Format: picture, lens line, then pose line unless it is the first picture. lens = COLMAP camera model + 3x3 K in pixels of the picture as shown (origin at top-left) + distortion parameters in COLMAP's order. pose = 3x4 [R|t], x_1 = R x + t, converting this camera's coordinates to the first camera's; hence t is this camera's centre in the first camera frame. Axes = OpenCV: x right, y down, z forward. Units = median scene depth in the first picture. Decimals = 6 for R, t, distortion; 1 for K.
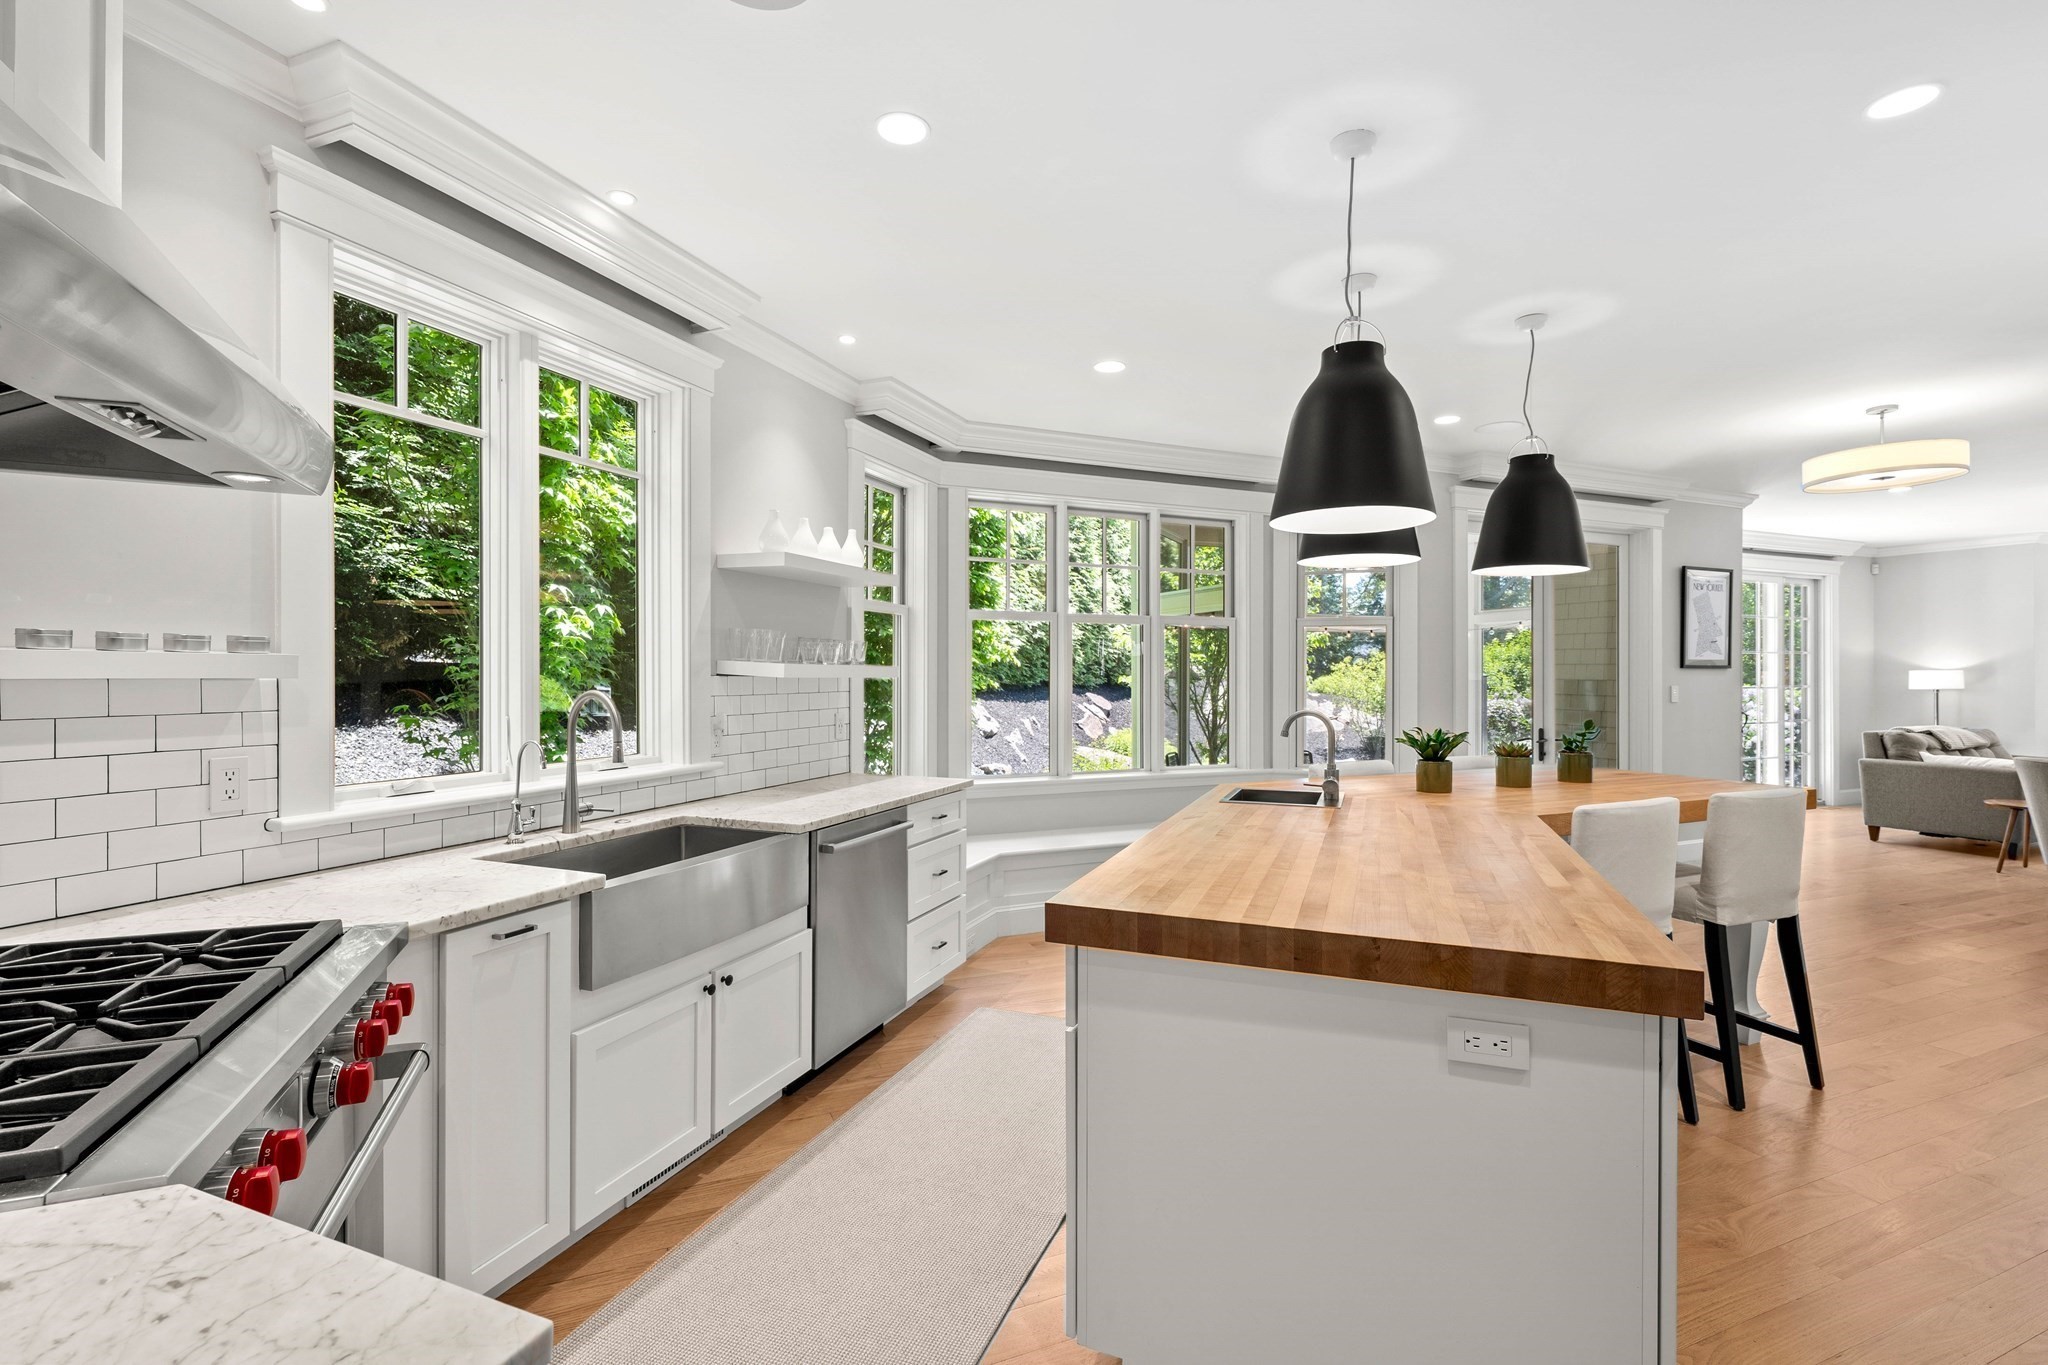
lens RADIAL K [[913.3, 0, 1015.3], [0, 913.3, 674.8], [0, 0, 1]] dist [0.002205, 0.000150]
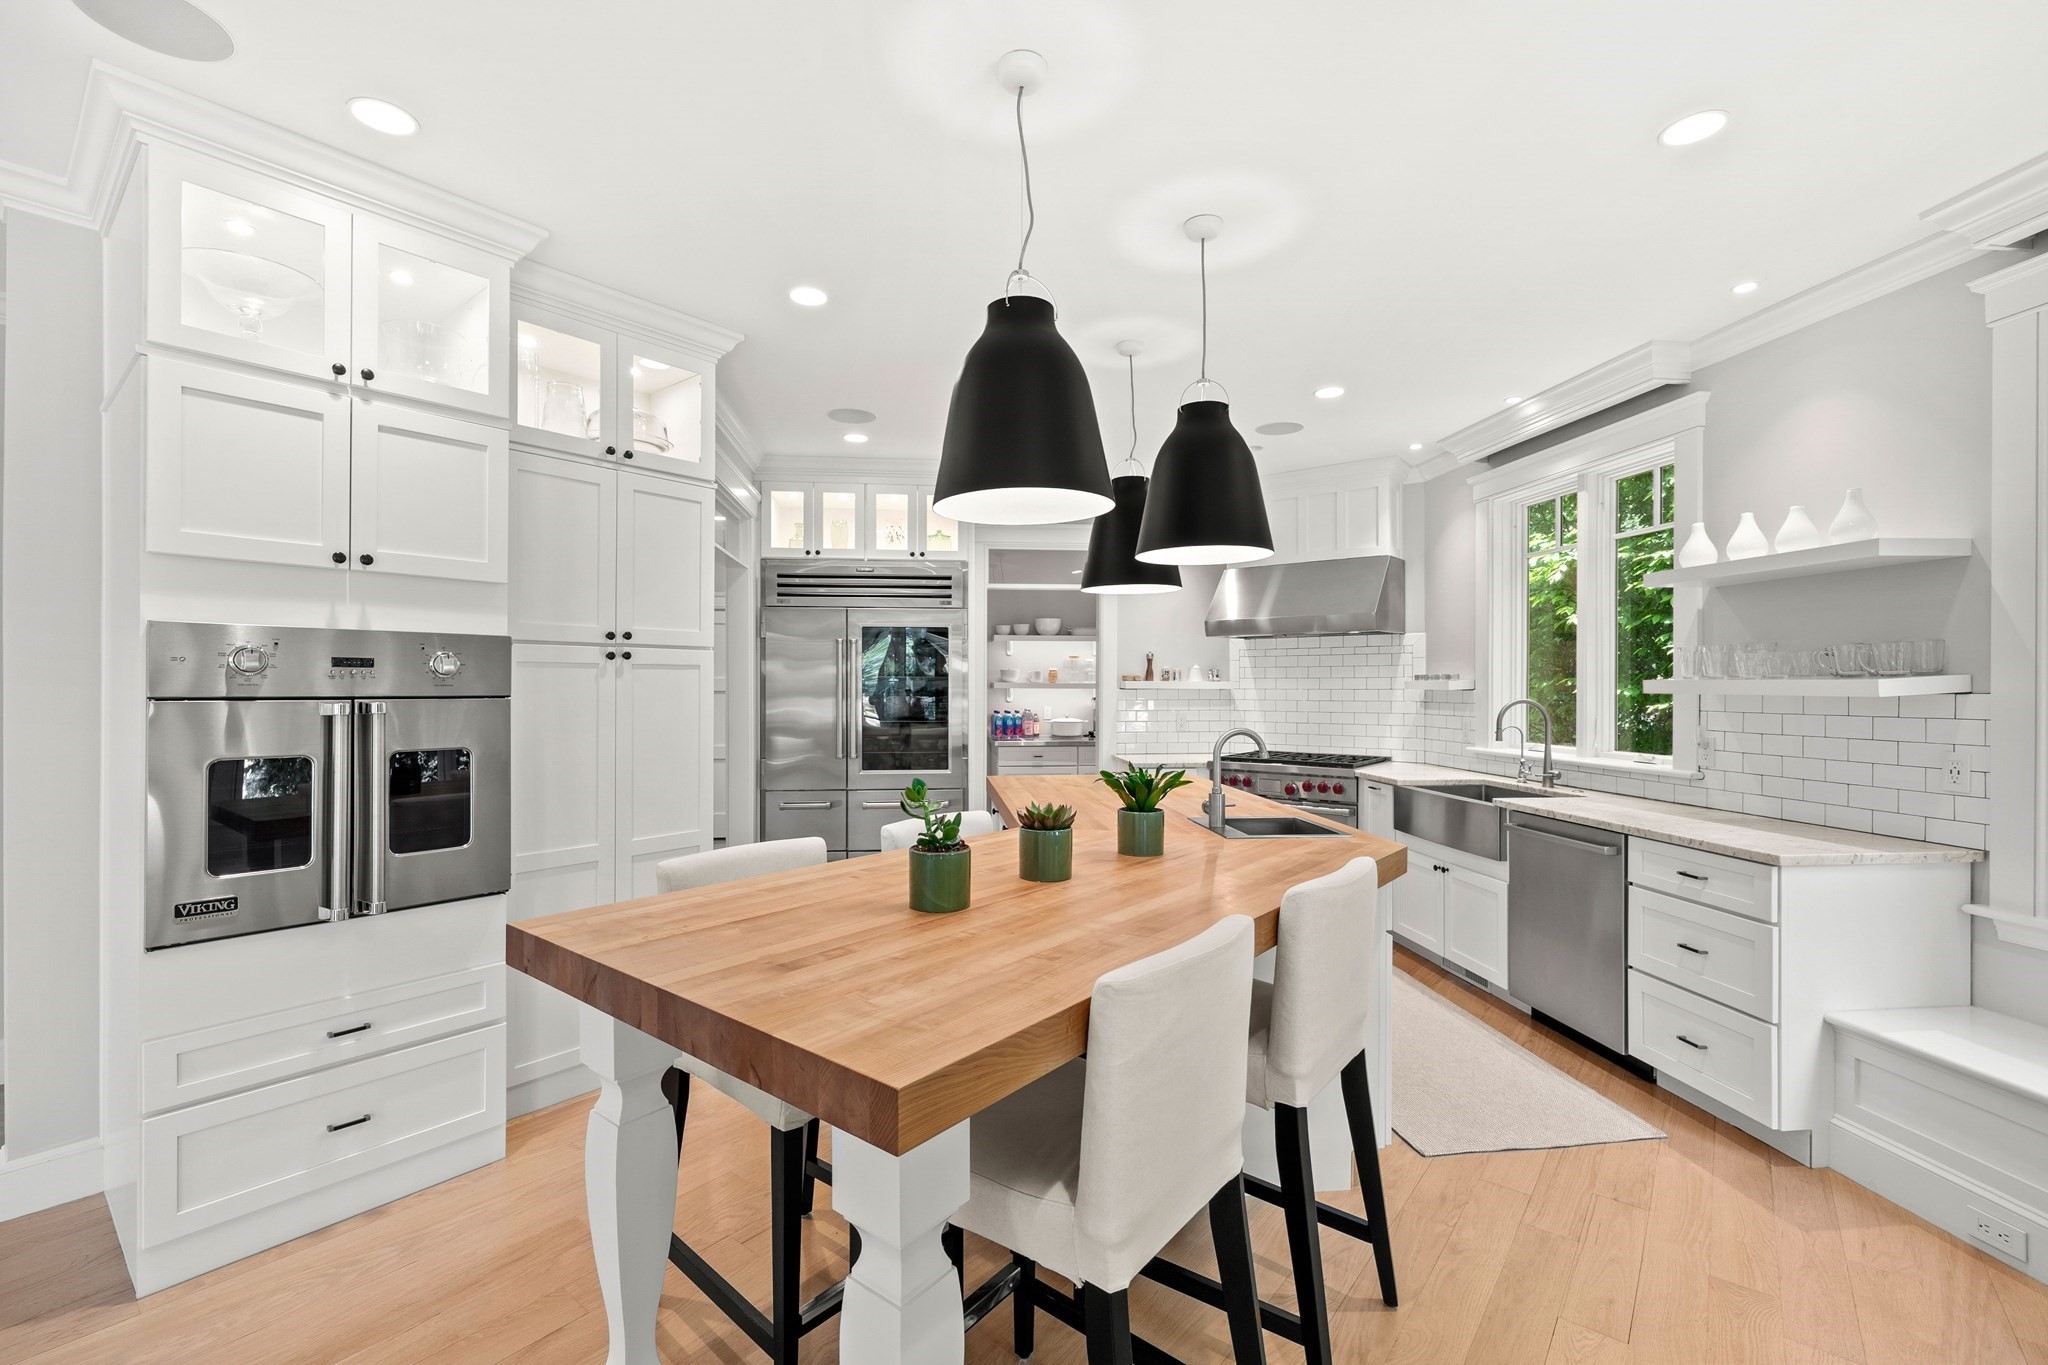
lens RADIAL K [[874.5, 0, 1022.6], [0, 874.5, 683.2], [0, 0, 1]] dist [0.002887, -0.000498]
pose [[-0.881698, -0.005606, -0.471780, 0.896899], [-0.005251, 0.999984, -0.002069, -0.002620], [0.471784, 0.000653, -0.881714, 1.623260]]
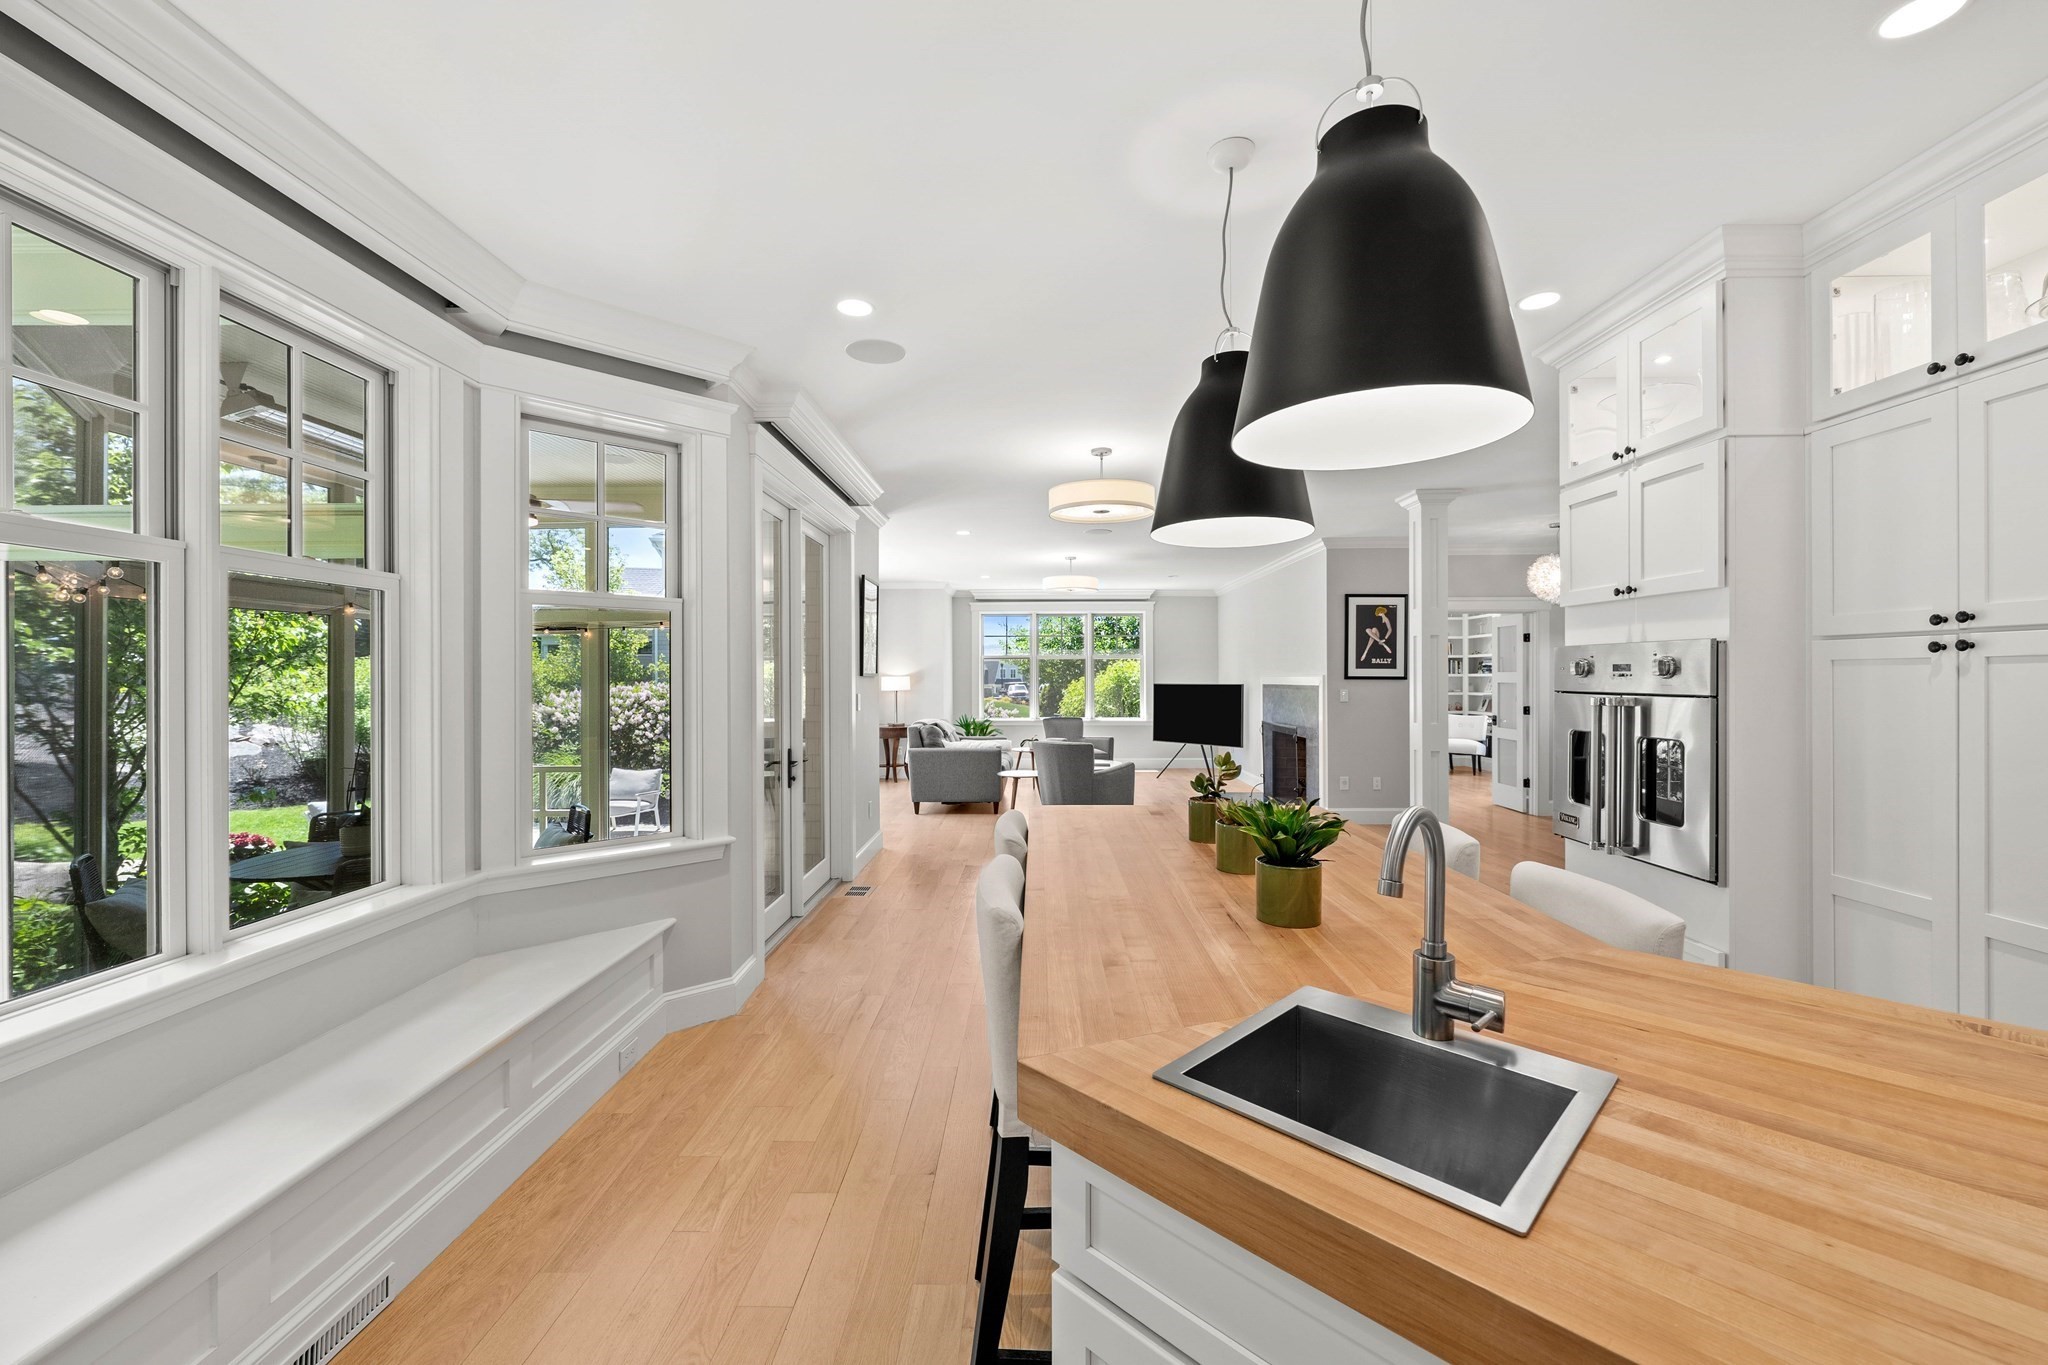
lens RADIAL K [[819.4, 0, 1013.5], [0, 819.4, 676.2], [0, 0, 1]] dist [0.000899, -0.000589]
pose [[0.412465, -0.002989, 0.910969, -0.045214], [0.005711, 0.999983, 0.000695, -0.013381], [-0.910956, 0.004916, 0.412475, 0.983475]]
